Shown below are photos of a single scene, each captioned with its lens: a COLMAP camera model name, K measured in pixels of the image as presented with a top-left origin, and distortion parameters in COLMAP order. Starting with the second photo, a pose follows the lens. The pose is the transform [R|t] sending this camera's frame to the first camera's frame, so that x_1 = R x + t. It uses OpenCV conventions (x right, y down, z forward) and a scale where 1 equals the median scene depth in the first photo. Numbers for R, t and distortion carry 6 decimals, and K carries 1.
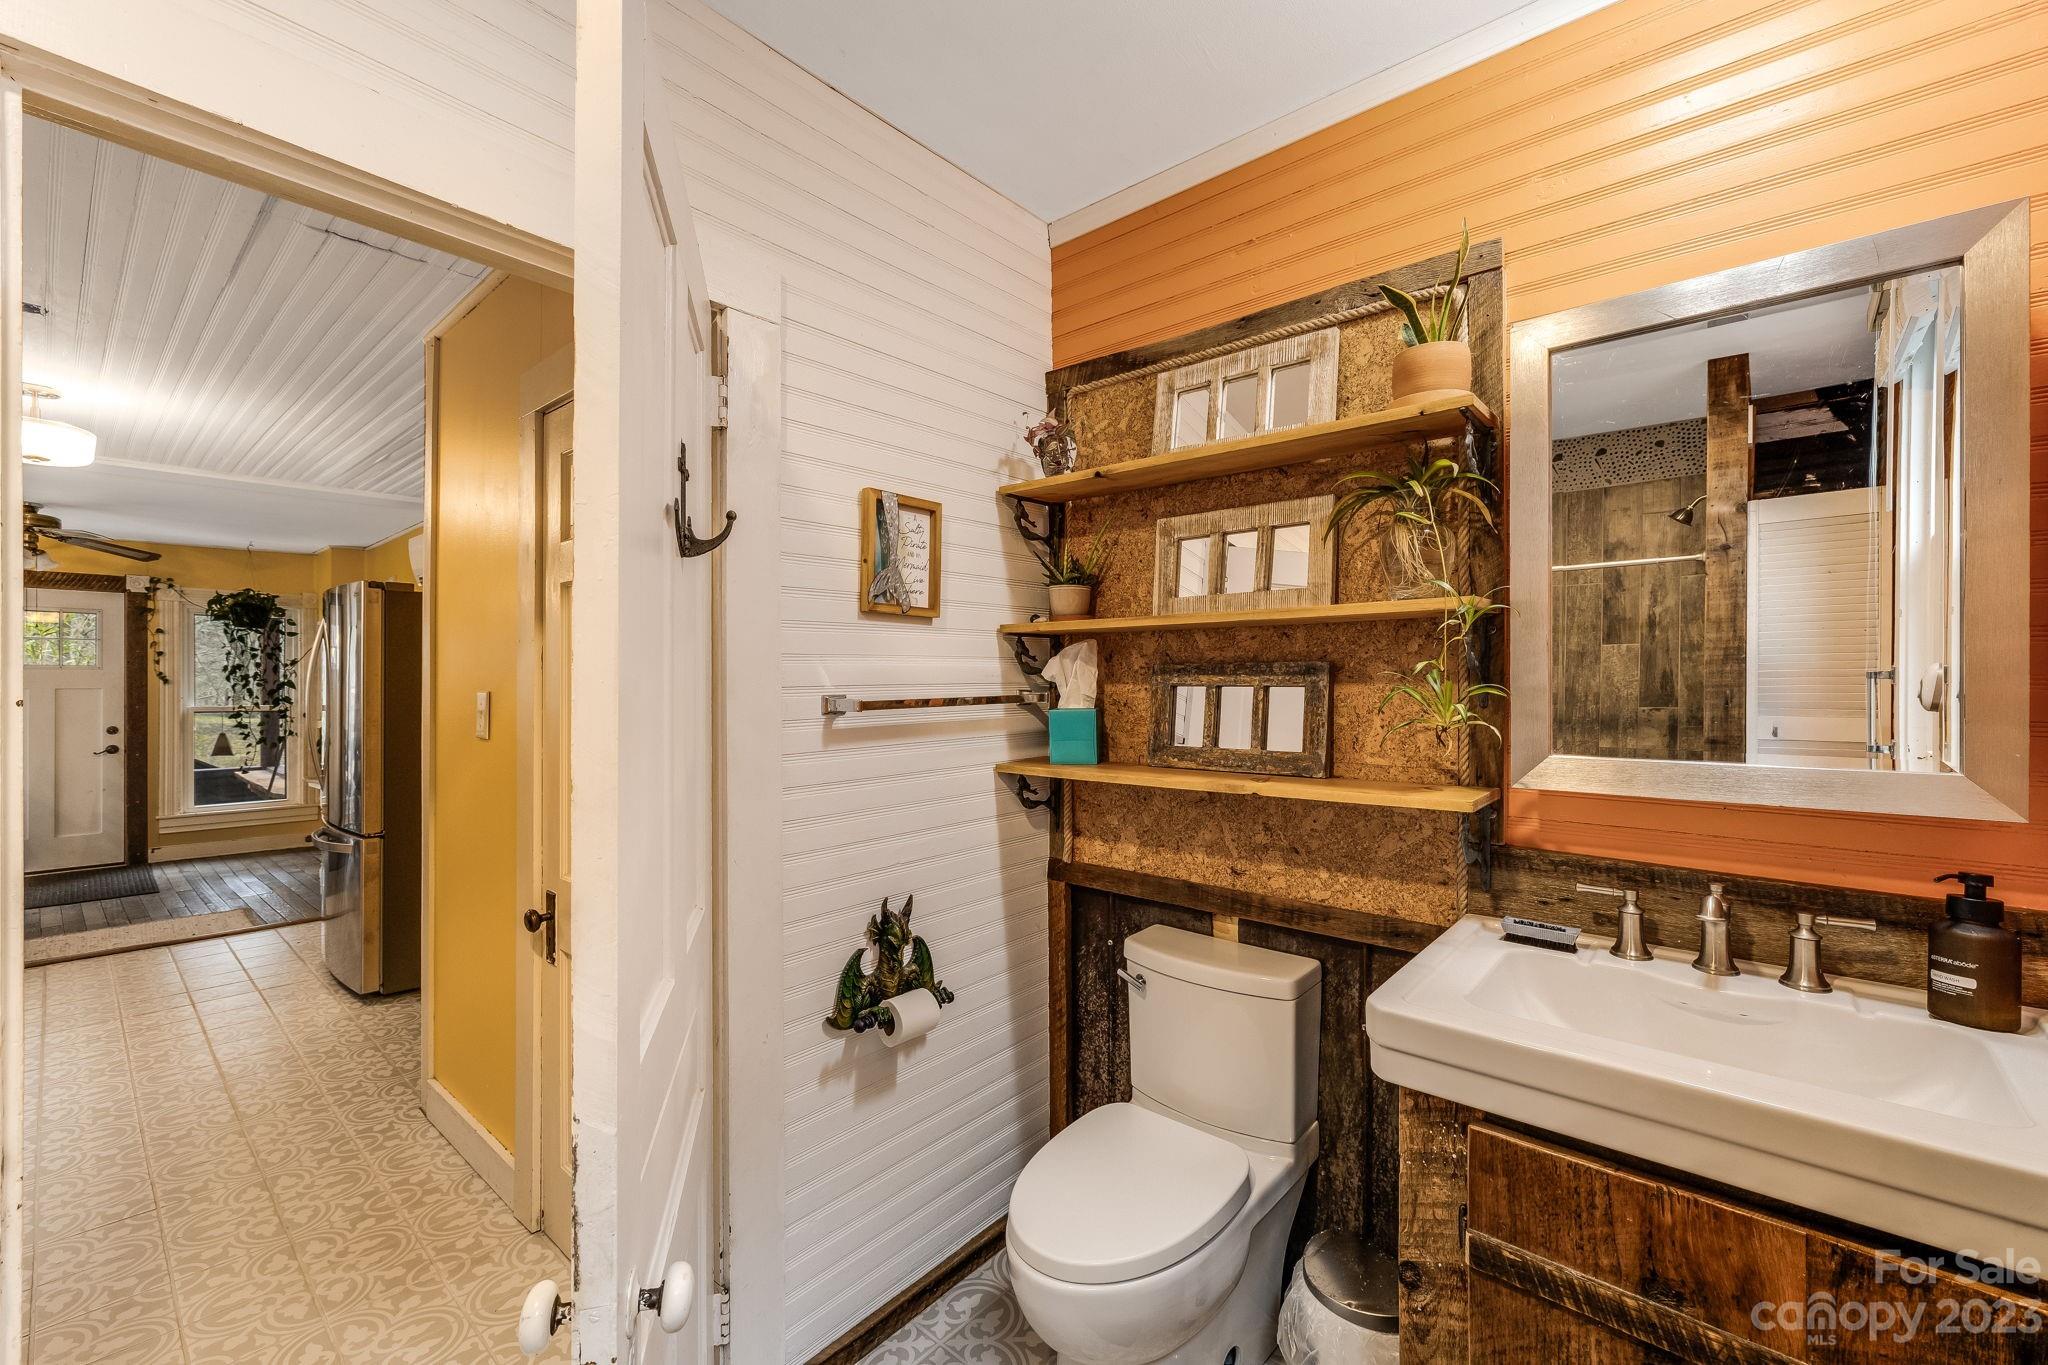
lens RADIAL K [[841.5, 0, 1025.8], [0, 841.5, 681.0], [0, 0, 1]] dist [0.000942, 0.000069]
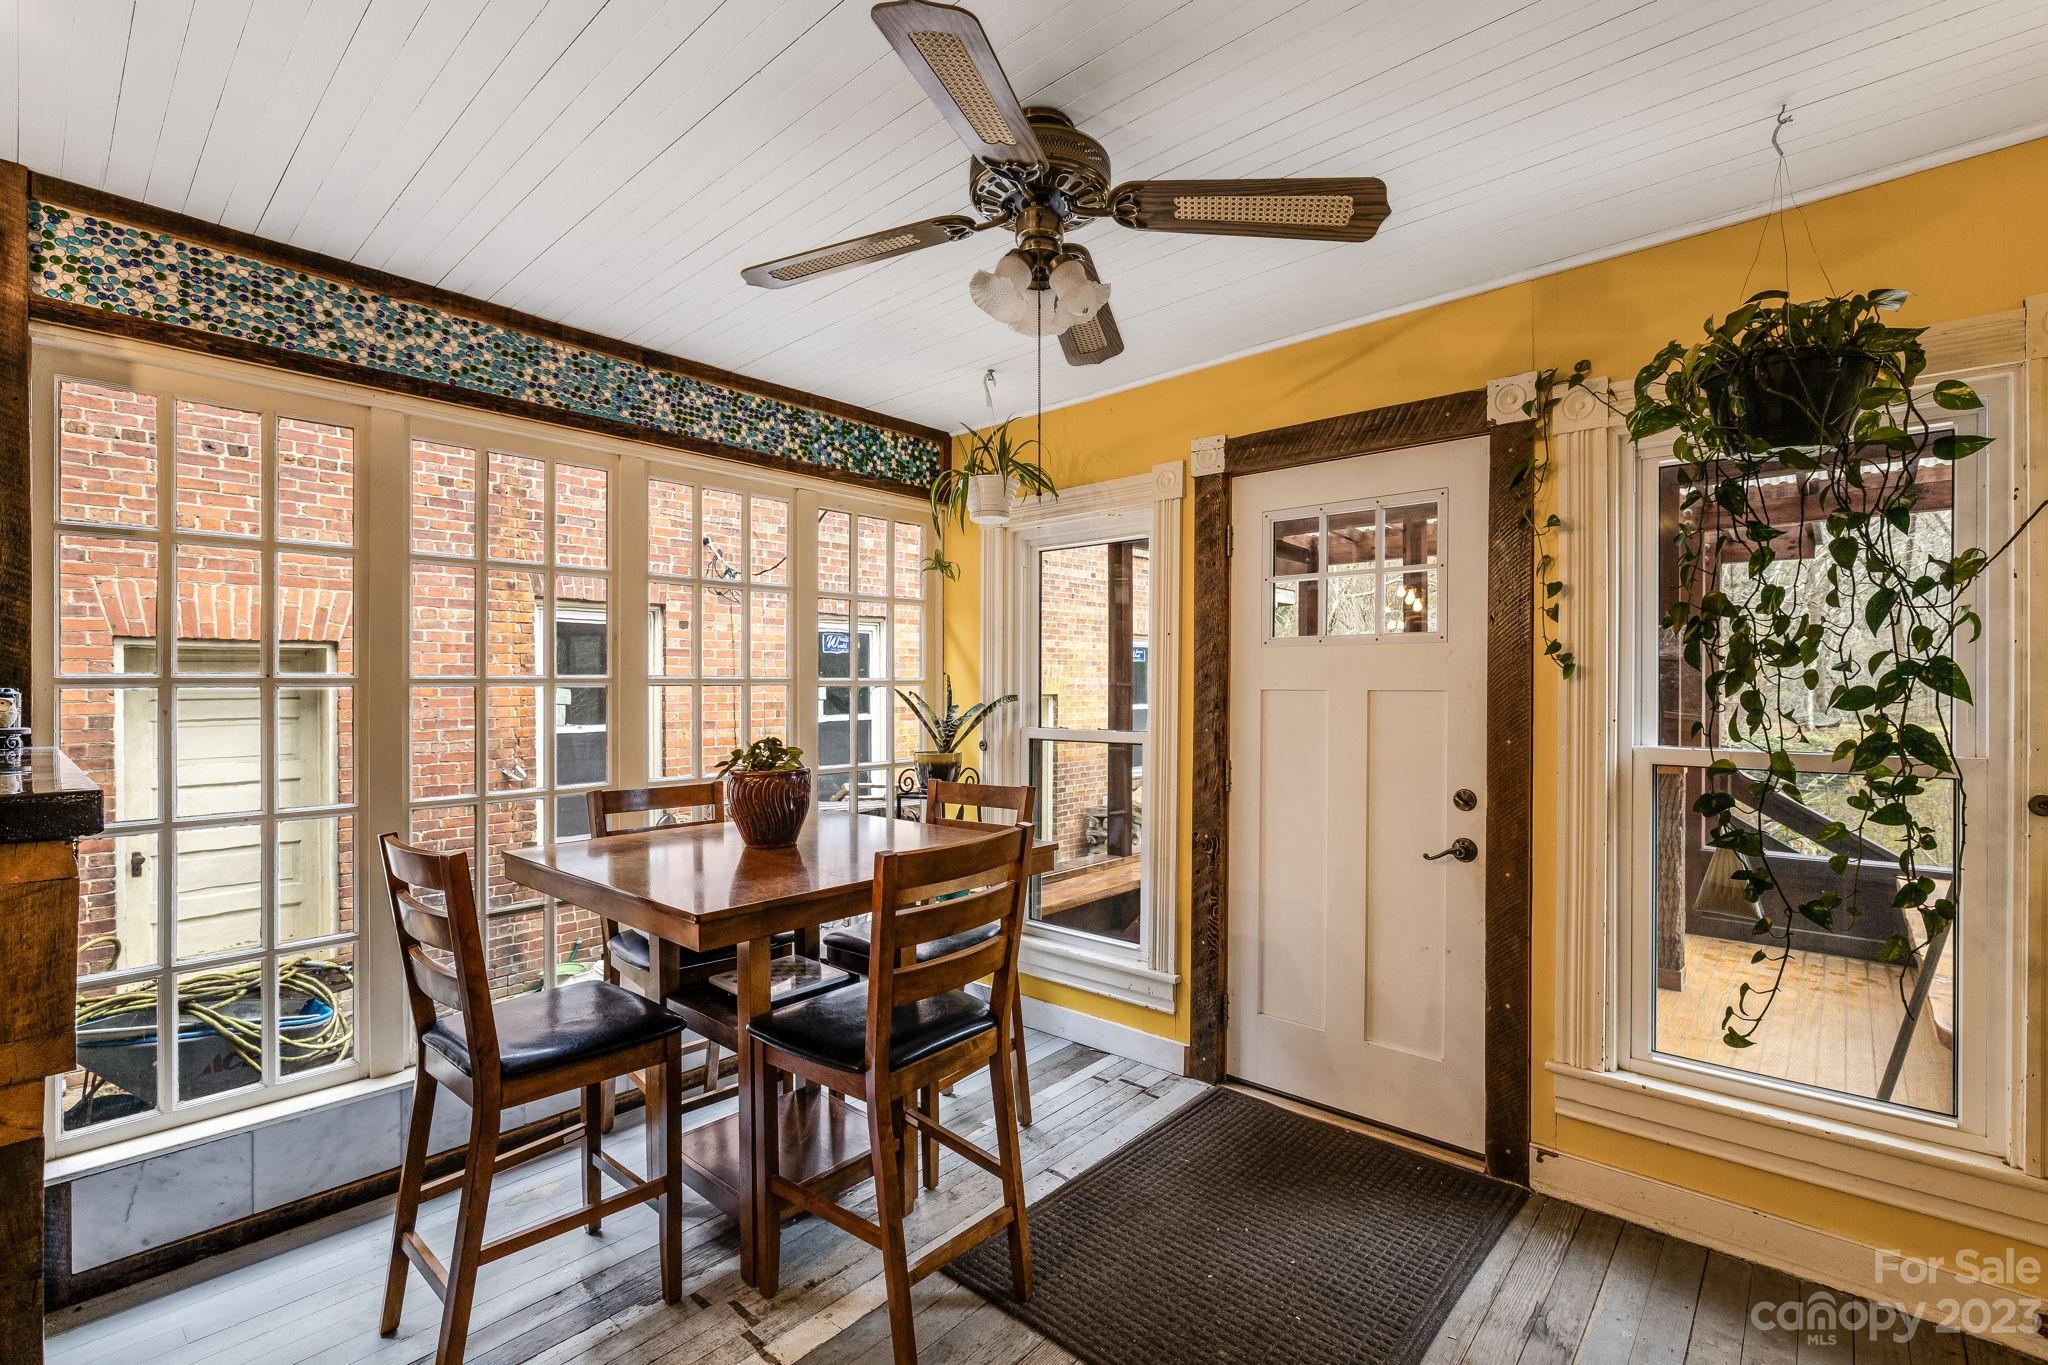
lens RADIAL K [[905.2, 0, 1025.2], [0, 905.2, 683.1], [0, 0, 1]] dist [-0.000850, -0.000056]
pose [[-0.026166, -0.000838, -0.999657, -0.661757], [-0.001104, 0.999999, -0.000809, 0.006513], [0.999657, 0.001082, -0.026167, 0.802745]]
